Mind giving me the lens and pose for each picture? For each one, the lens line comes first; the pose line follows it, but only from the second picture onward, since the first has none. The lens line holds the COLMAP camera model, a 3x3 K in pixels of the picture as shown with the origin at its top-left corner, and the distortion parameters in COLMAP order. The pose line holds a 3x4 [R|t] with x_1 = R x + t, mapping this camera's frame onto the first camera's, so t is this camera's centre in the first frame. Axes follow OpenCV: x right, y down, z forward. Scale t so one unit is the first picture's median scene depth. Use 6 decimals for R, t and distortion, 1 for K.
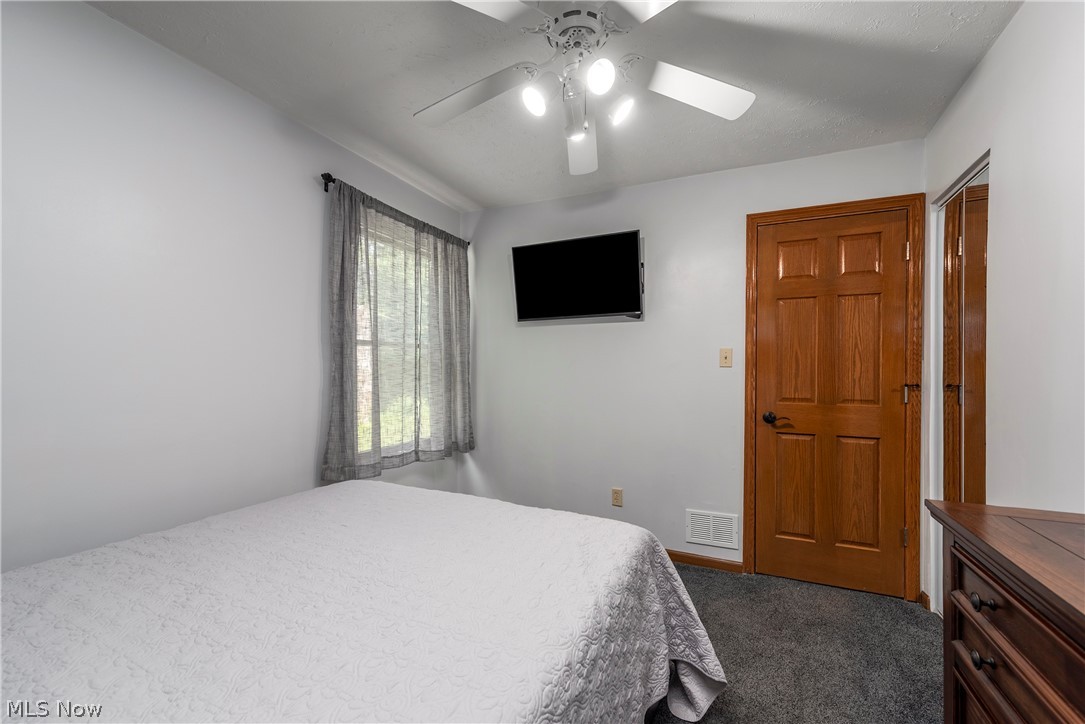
lens RADIAL K [[421.1, 0, 541.8], [0, 421.1, 367.7], [0, 0, 1]] dist [0.007073, -0.000106]
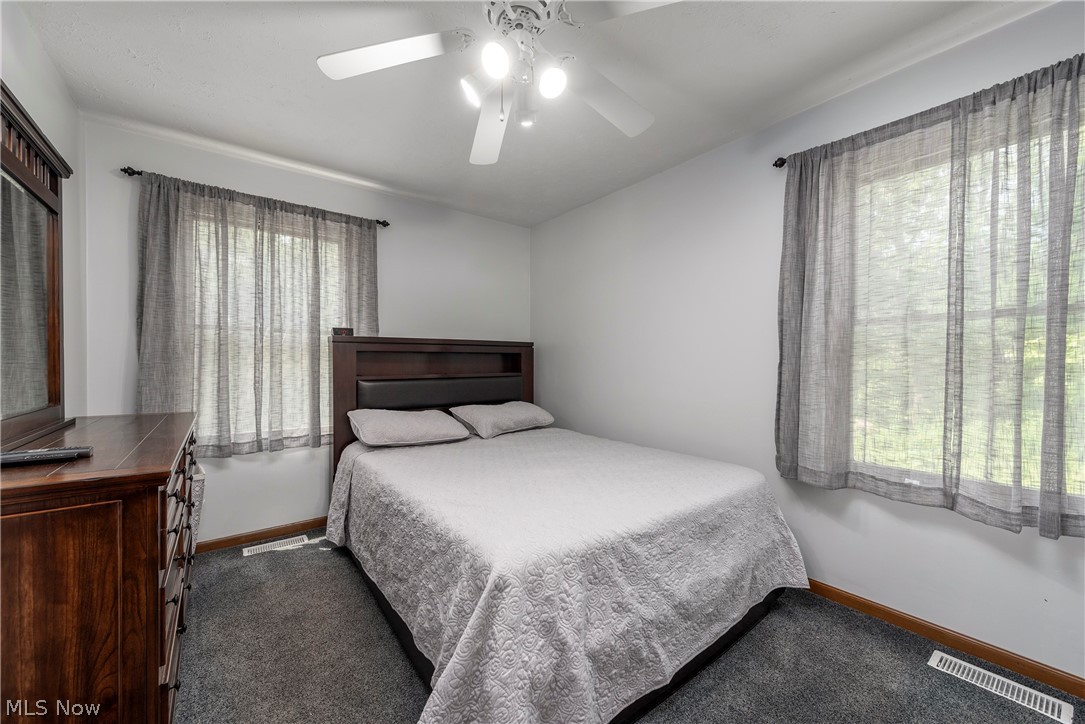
lens RADIAL K [[421.1, 0, 541.8], [0, 421.1, 367.7], [0, 0, 1]] dist [0.007073, -0.000106]
pose [[-0.410004, -0.000382, -0.912083, 0.497343], [-0.002884, 0.999995, 0.000878, 0.023038], [0.912079, 0.002991, -0.410004, 0.736839]]
